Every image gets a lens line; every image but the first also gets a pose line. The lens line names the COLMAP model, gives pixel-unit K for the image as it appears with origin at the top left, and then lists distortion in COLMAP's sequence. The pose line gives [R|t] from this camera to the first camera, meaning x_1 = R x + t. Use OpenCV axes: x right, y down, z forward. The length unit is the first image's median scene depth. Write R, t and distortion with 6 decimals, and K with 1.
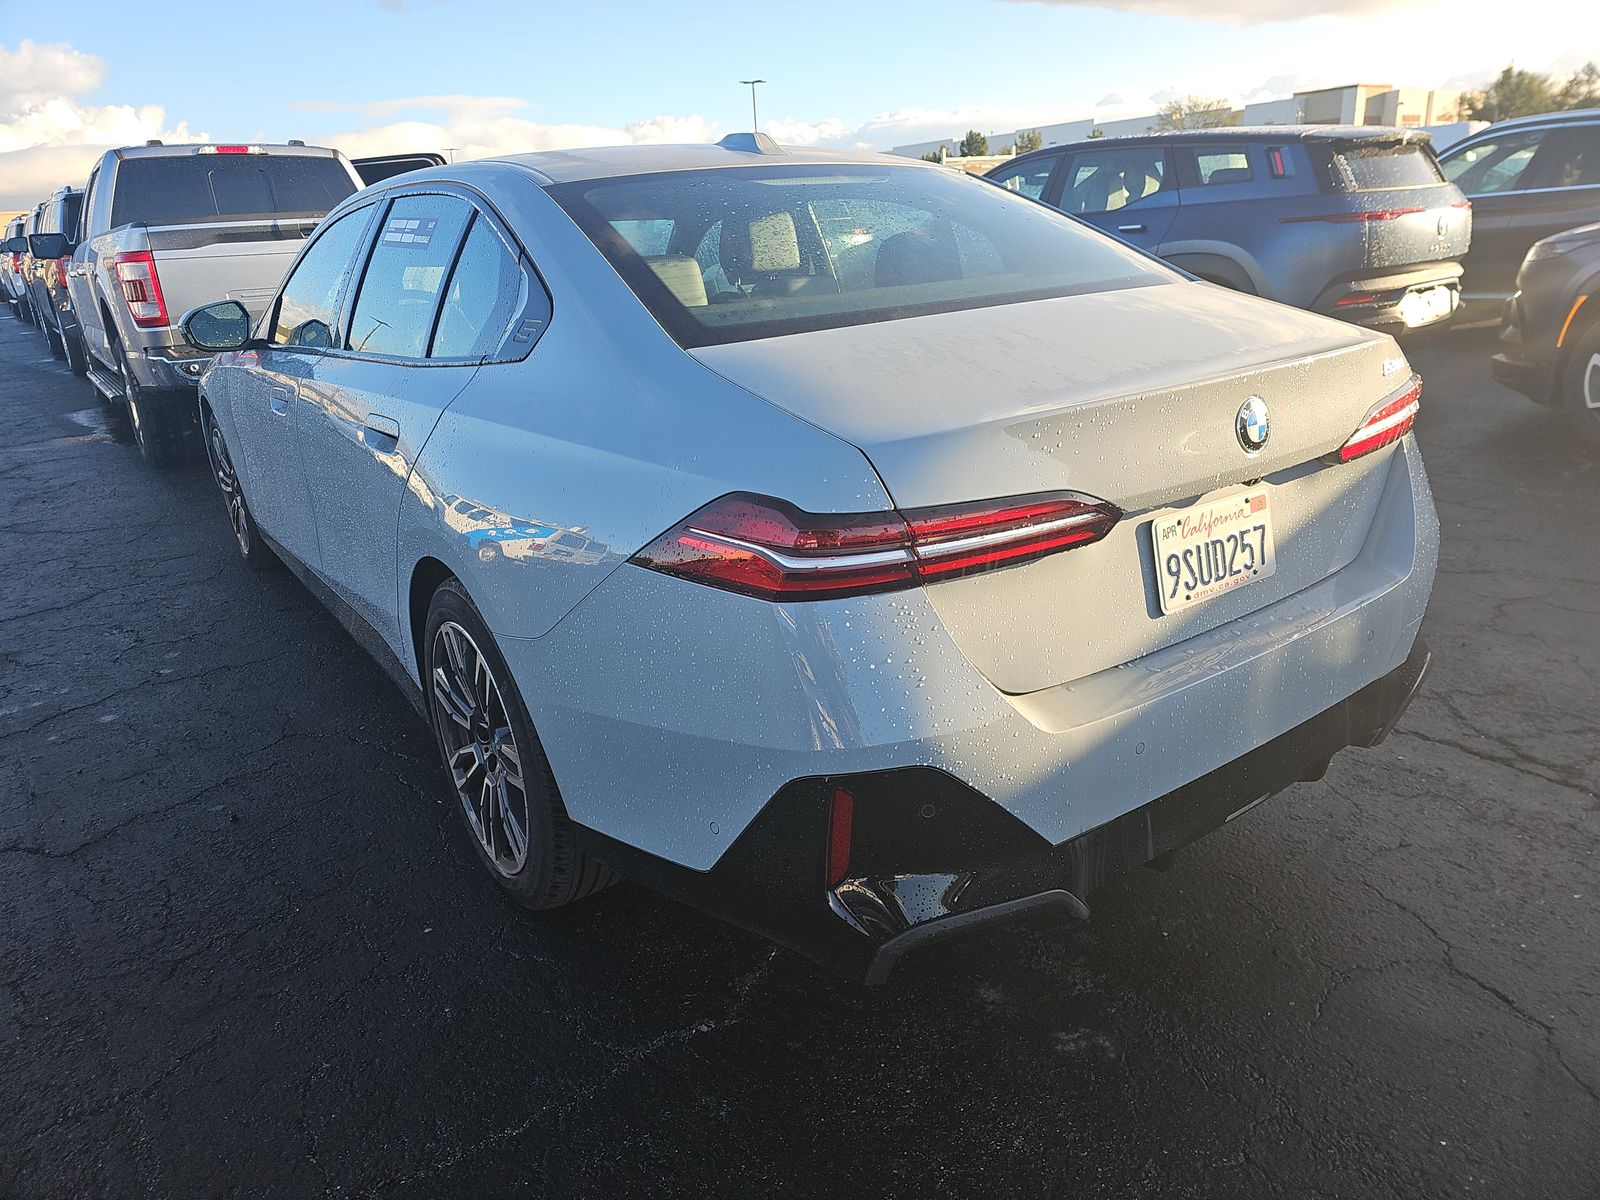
lens RADIAL K [[1046.8, 0, 812.2], [0, 1046.8, 601.2], [0, 0, 1]] dist [0.067581, -0.057780]
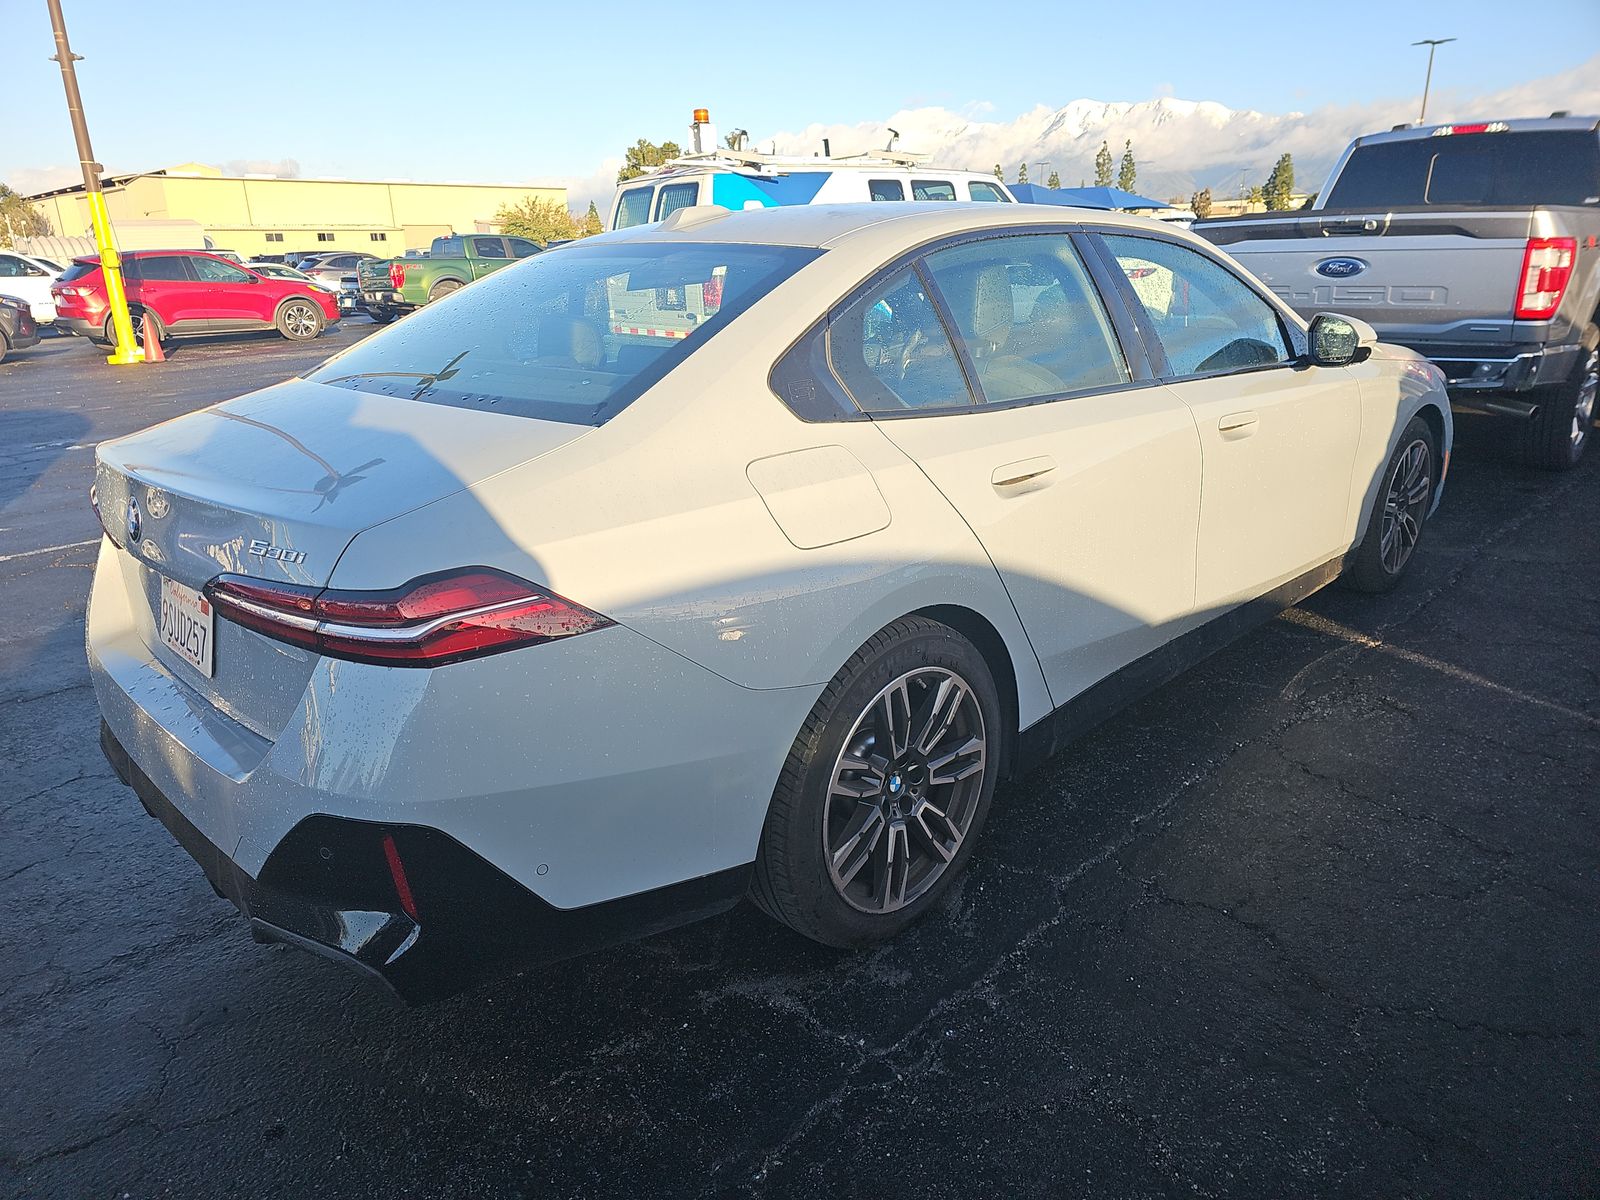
lens RADIAL K [[1101.2, 0, 800.0], [0, 1101.2, 600.0], [0, 0, 1]] dist [0.052916, -0.056181]
pose [[0.160838, 0.347061, -0.923948, 1.640170], [-0.313184, 0.905702, 0.285690, -0.641456], [0.935974, 0.243416, 0.254366, 1.351449]]
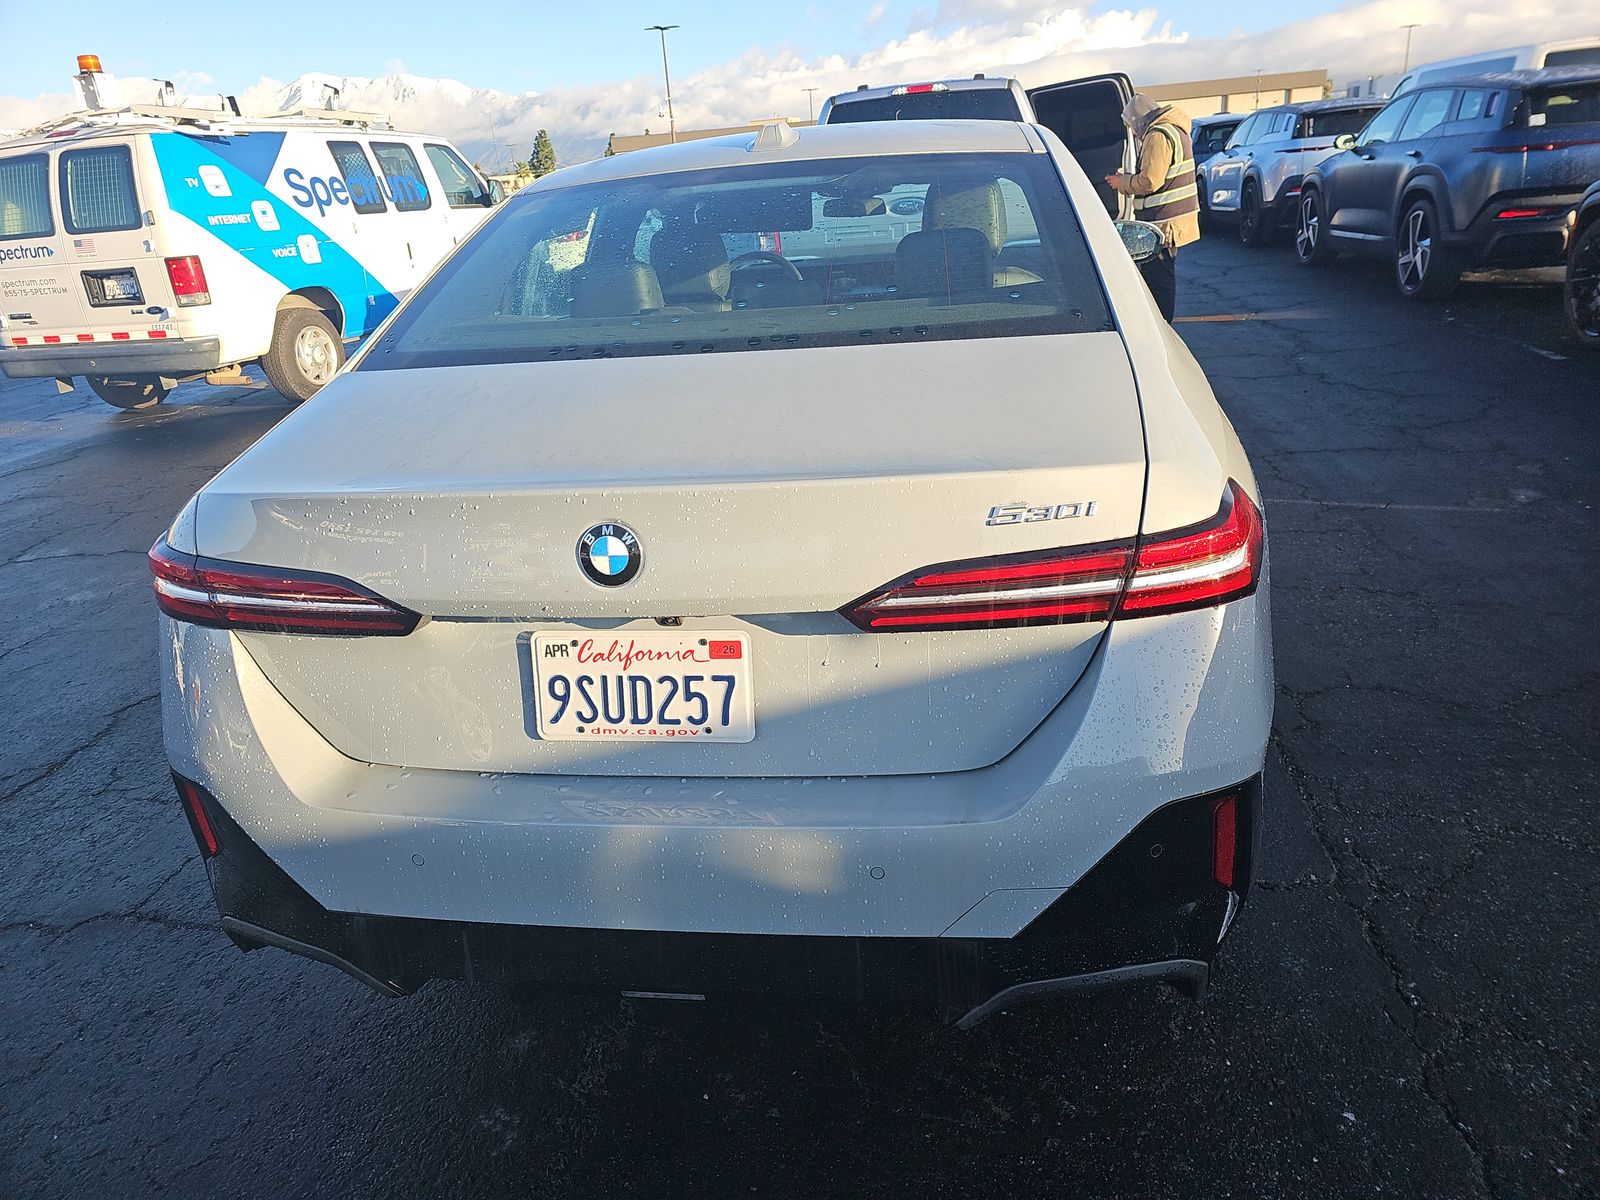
lens RADIAL K [[1046.8, 0, 812.2], [0, 1046.8, 601.2], [0, 0, 1]] dist [0.067581, -0.057780]
pose [[0.714981, 0.258510, -0.649595, 0.989828], [-0.201305, 0.965902, 0.162818, -0.273912], [0.669536, 0.014355, 0.742641, 0.470824]]
